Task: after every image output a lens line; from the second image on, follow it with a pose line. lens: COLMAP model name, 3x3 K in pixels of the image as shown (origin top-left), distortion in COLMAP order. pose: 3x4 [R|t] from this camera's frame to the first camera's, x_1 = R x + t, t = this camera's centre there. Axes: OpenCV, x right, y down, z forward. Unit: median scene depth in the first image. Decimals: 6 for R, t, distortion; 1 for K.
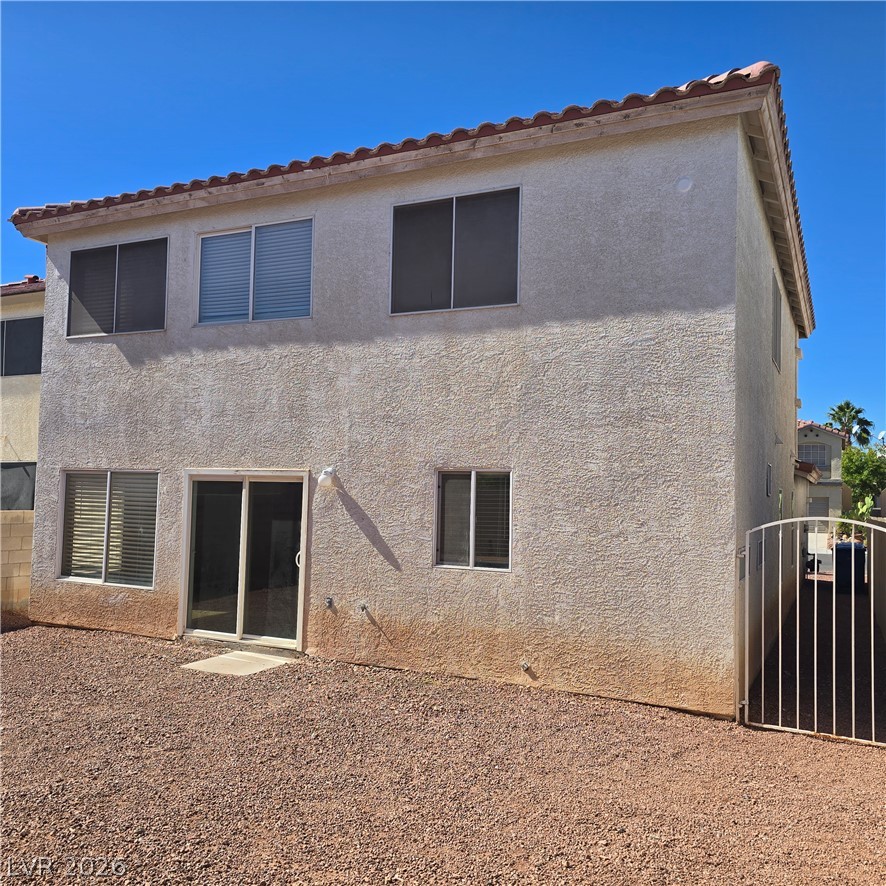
lens RADIAL K [[792.9, 0, 458.8], [0, 792.9, 455.9], [0, 0, 1]] dist [0.112555, -0.208560]
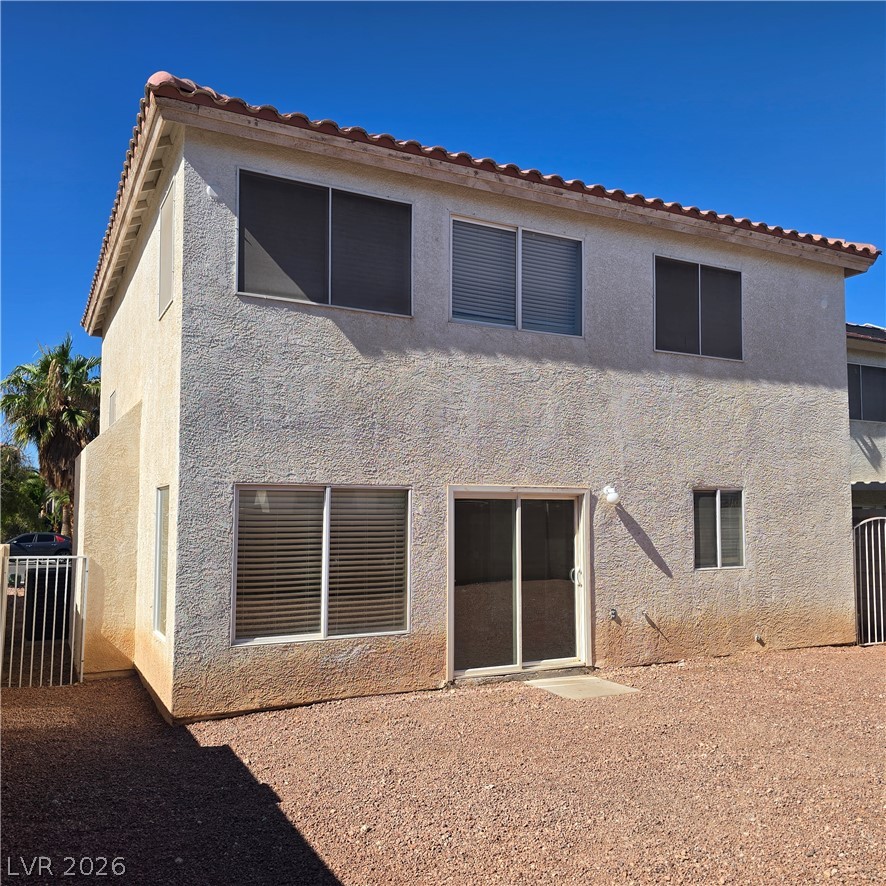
lens RADIAL K [[792.9, 0, 458.8], [0, 792.9, 455.9], [0, 0, 1]] dist [0.112555, -0.208560]
pose [[0.592918, 0.028916, 0.804743, -1.100133], [-0.028080, 0.999490, -0.015226, -0.002837], [-0.804773, -0.013570, 0.593428, 0.523246]]
